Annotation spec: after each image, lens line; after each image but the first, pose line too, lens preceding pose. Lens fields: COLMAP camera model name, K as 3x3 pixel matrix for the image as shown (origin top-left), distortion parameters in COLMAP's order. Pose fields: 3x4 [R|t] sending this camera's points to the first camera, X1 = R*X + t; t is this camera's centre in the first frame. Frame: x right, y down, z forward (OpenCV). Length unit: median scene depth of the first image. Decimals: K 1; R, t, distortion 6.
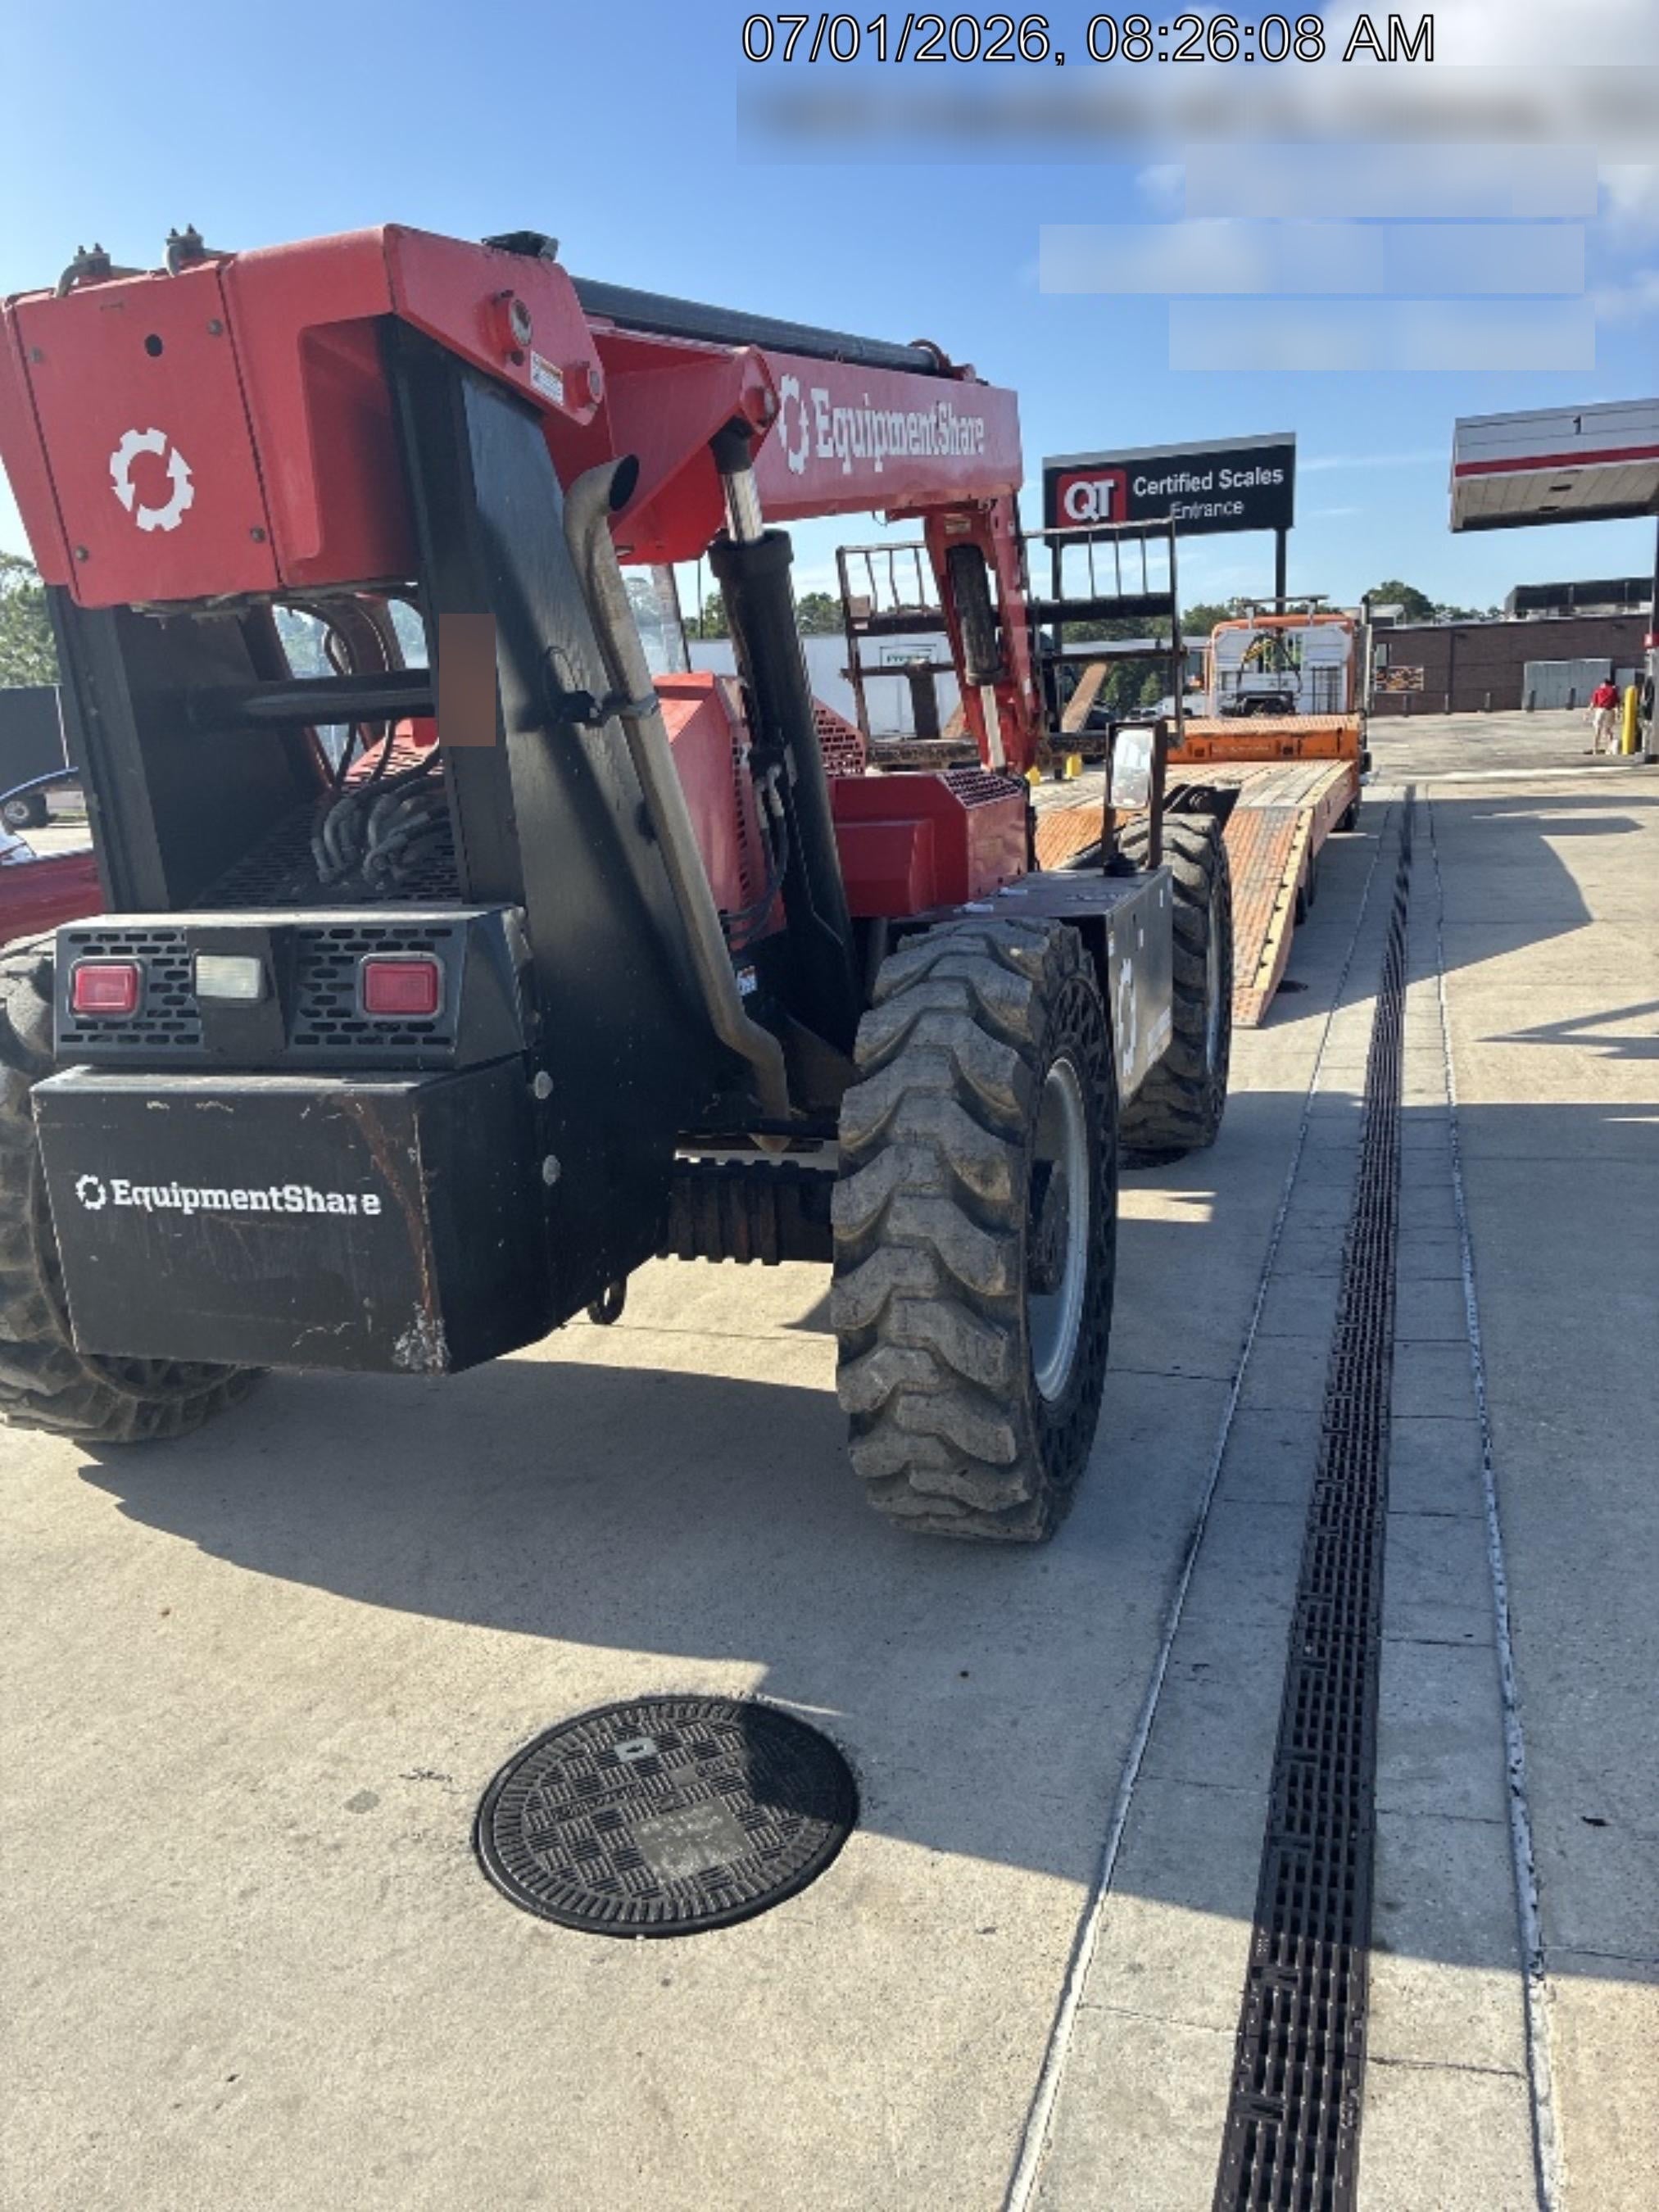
lens RADIAL K [[1616.3, 0, 810.4], [0, 1616.3, 1109.9], [0, 0, 1]] dist [0.006199, -0.000207]
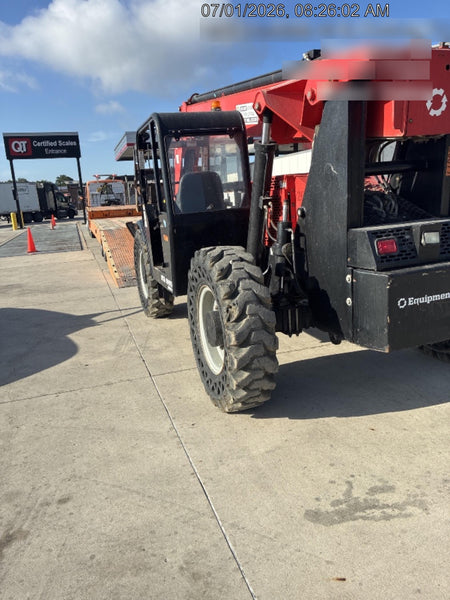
lens RADIAL K [[438.4, 0, 219.8], [0, 438.4, 301.1], [0, 0, 1]] dist [0.006199, -0.000207]
pose [[0.804722, -0.141898, 0.576444, -1.347696], [0.161502, 0.986718, 0.017433, -0.034697], [-0.571262, 0.079068, 0.816951, 0.462162]]
